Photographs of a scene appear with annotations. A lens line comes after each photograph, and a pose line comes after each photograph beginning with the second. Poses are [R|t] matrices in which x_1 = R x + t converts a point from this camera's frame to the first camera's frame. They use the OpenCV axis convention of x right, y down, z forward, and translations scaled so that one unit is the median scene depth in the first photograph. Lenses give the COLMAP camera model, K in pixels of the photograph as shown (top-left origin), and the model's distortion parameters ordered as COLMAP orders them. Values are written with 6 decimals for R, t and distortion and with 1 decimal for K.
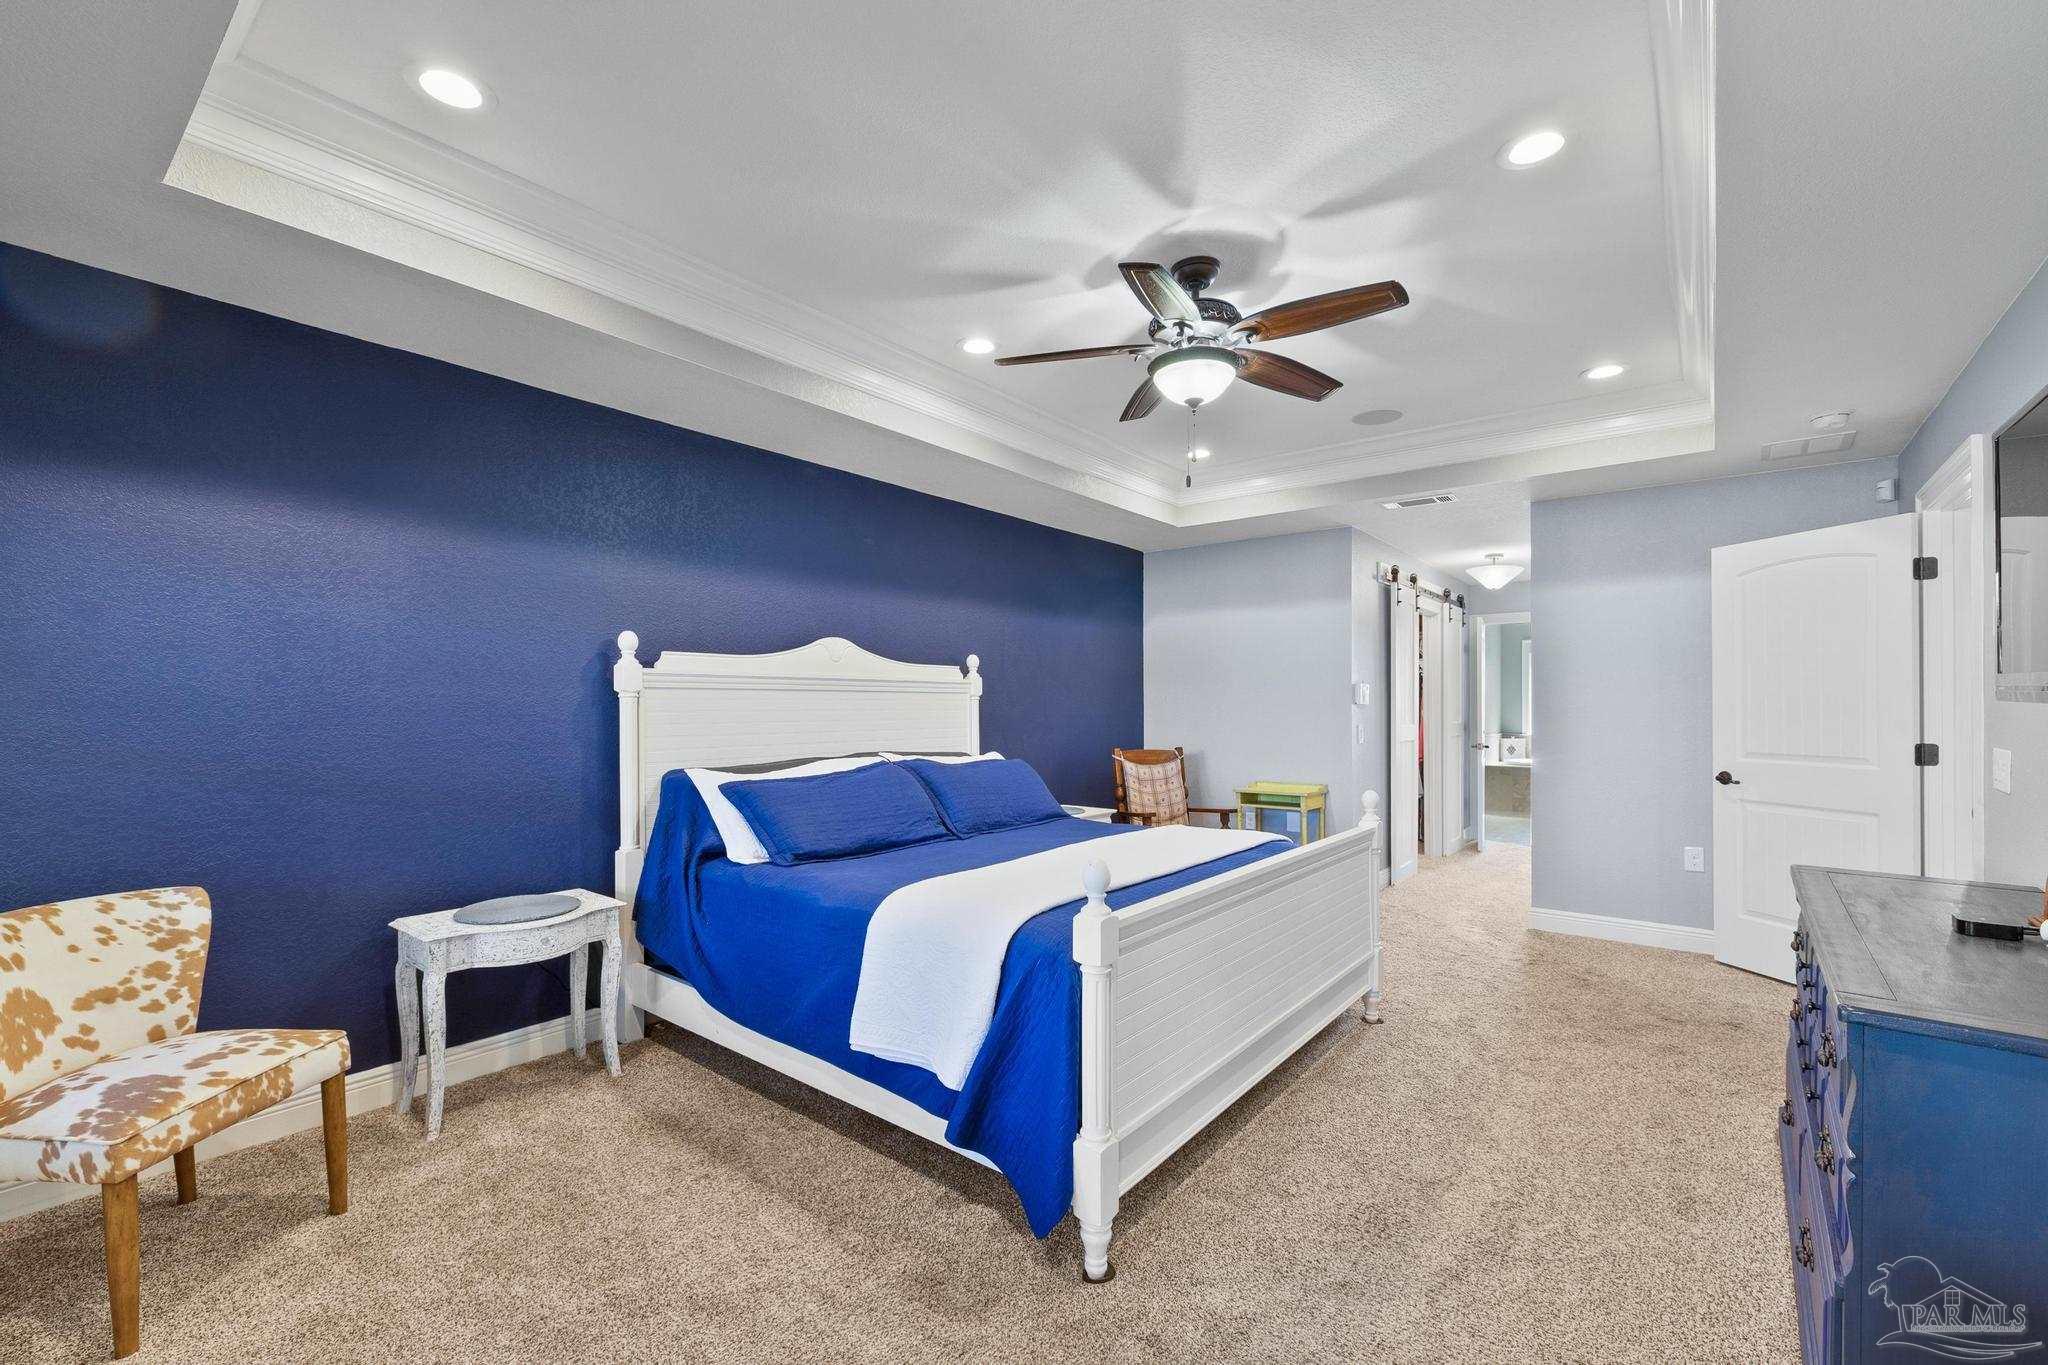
lens RADIAL K [[863.3, 0, 1020.3], [0, 863.3, 692.9], [0, 0, 1]] dist [-0.001475, -0.000641]
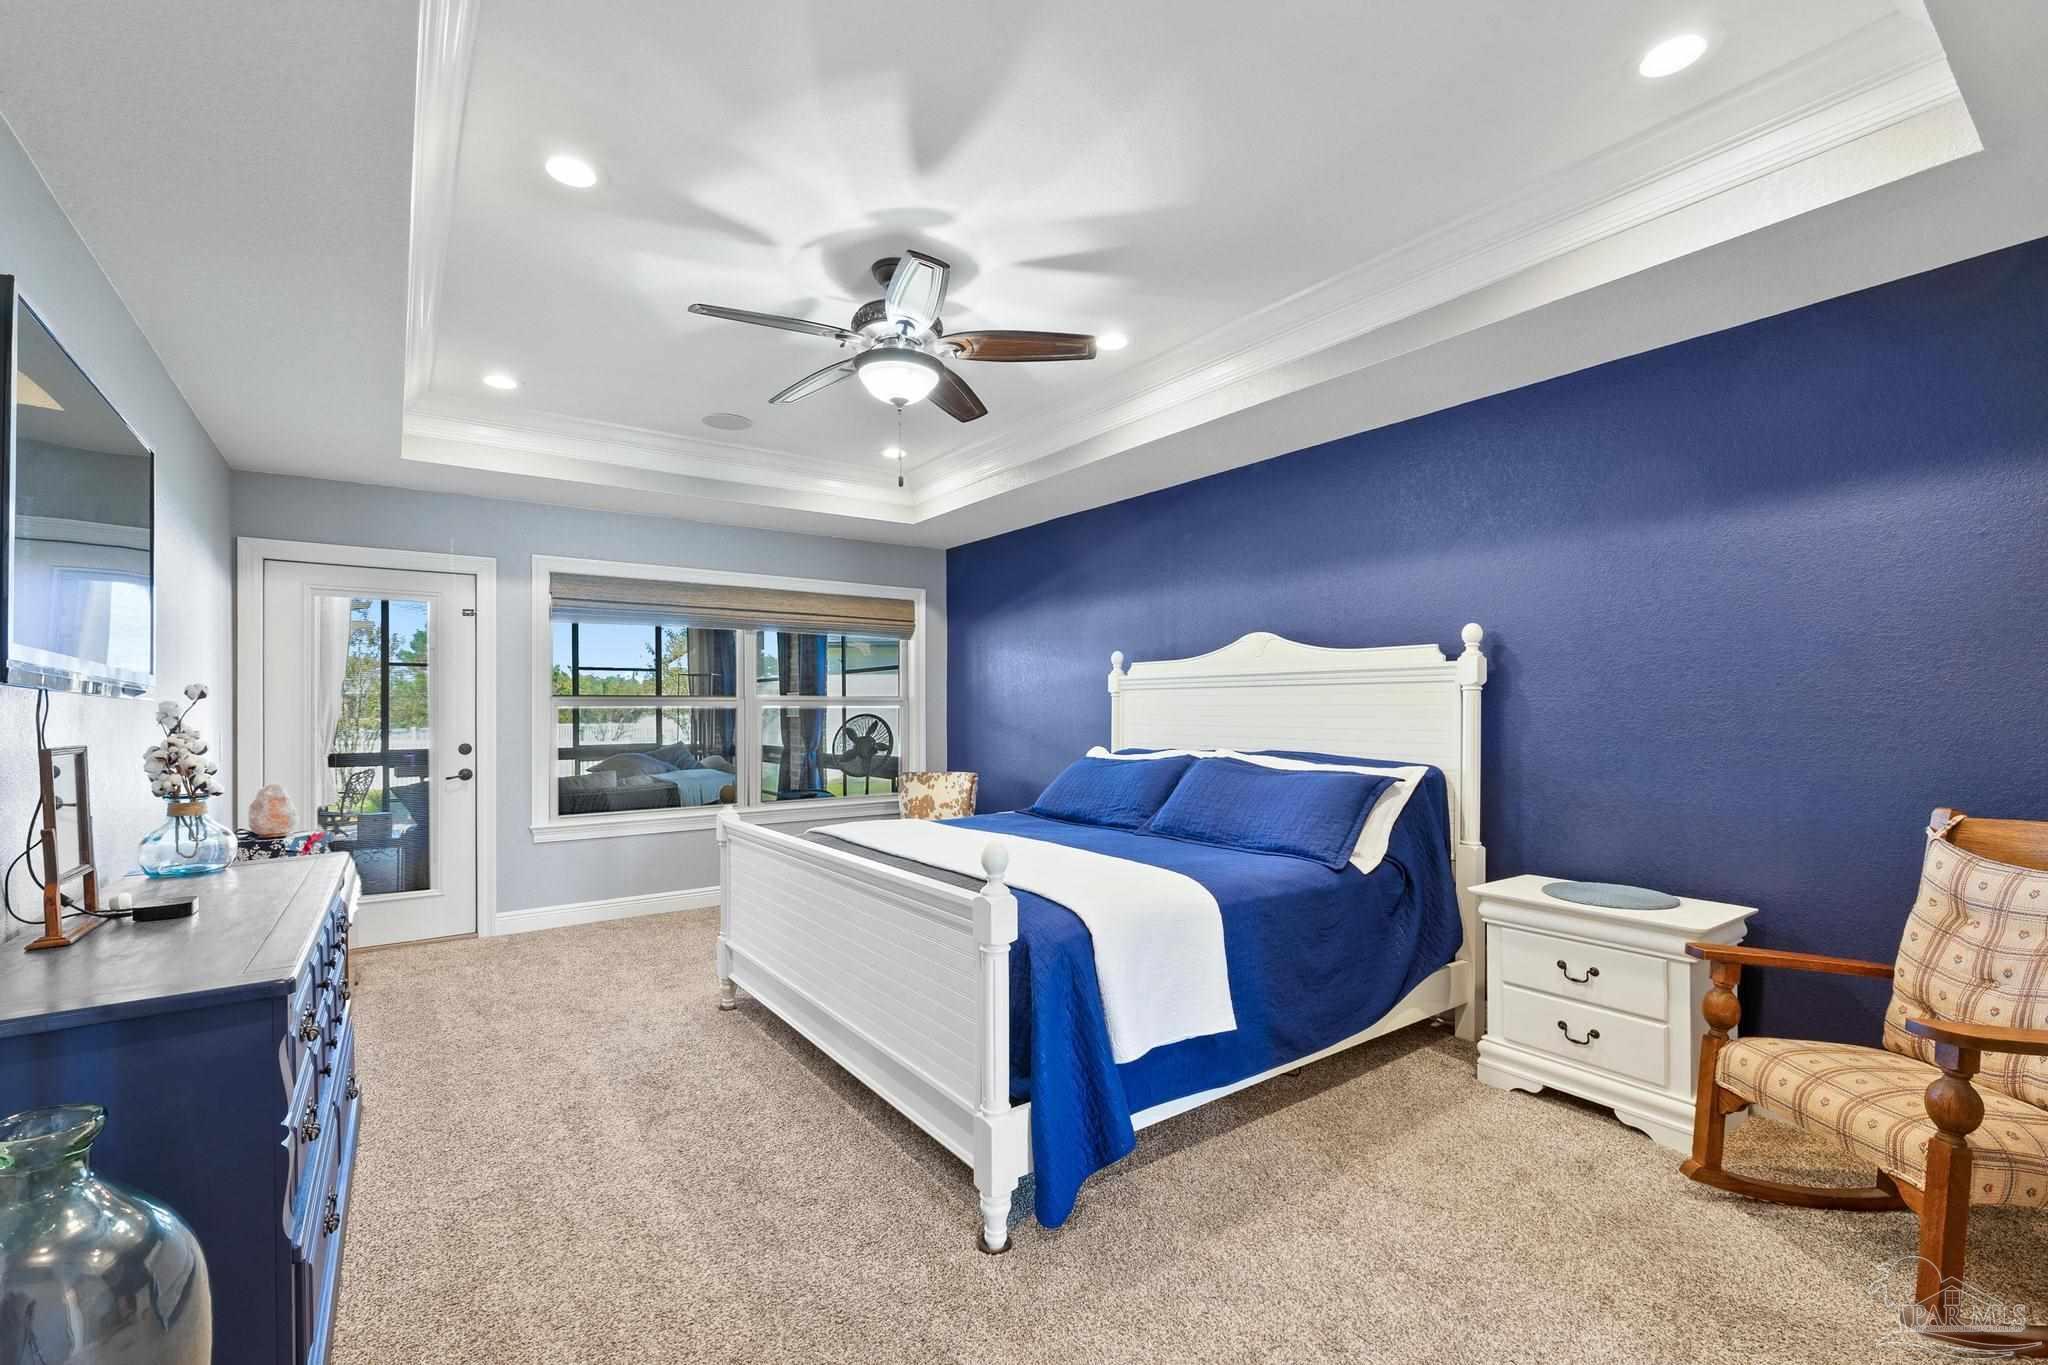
lens RADIAL K [[870.2, 0, 1026.8], [0, 870.2, 698.5], [0, 0, 1]] dist [0.000345, -0.000105]
pose [[-0.254919, -0.007925, -0.966930, 1.047435], [0.015769, 0.999799, -0.012351, 0.025875], [0.966834, -0.018396, -0.254743, 1.271722]]
